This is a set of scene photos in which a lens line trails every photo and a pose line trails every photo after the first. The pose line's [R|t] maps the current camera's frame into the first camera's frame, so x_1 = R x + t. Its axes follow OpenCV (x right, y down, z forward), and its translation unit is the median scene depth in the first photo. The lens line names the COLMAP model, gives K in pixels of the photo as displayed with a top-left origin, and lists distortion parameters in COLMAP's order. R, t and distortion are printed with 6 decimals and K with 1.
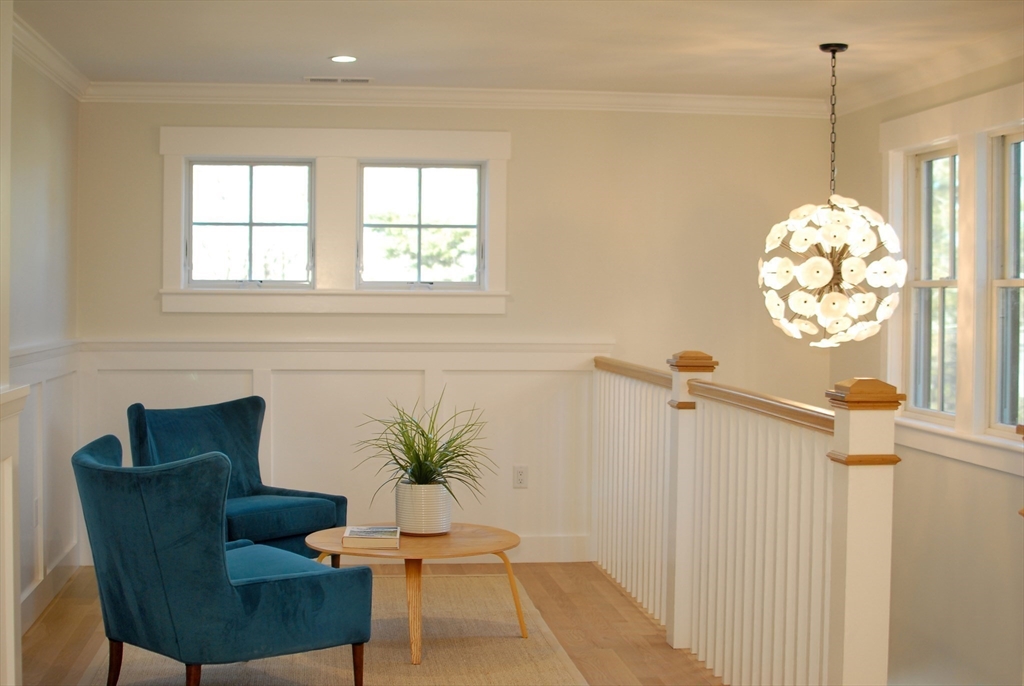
lens RADIAL K [[1567.8, 0, 506.1], [0, 1567.8, 344.1], [0, 0, 1]] dist [-0.210114, 0.000000]
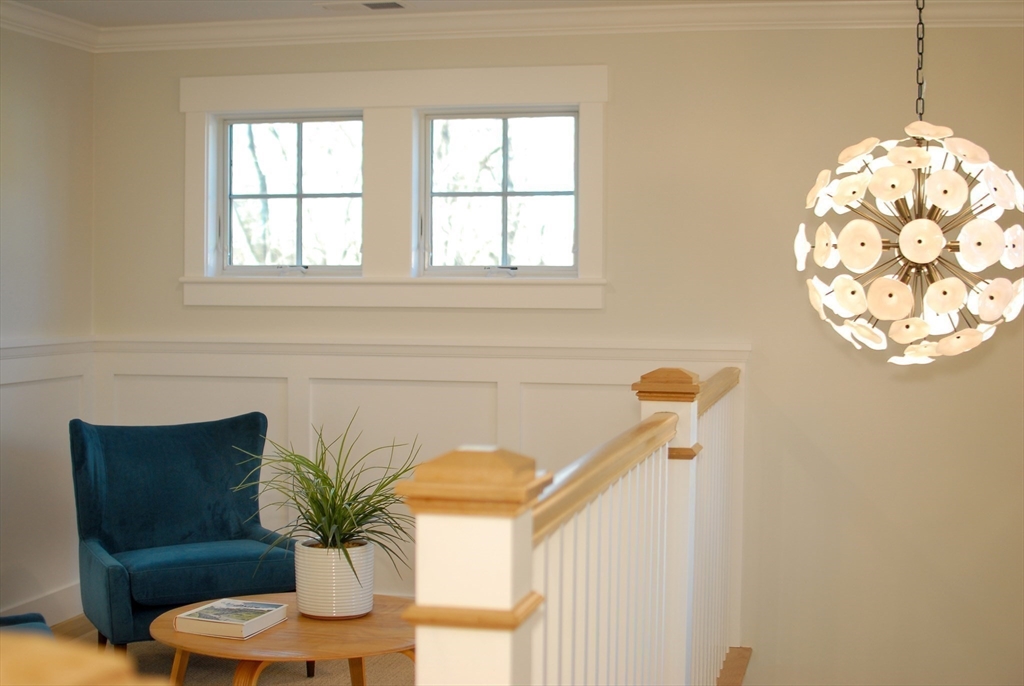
lens RADIAL K [[1567.8, 0, 513.0], [0, 1567.8, 339.0], [0, 0, 1]] dist [-0.210114, 0.000000]
pose [[0.934911, 0.010383, -0.354730, 0.262878], [-0.009245, 0.999945, 0.004903, -0.009624], [0.354762, -0.001304, 0.934956, 0.340171]]
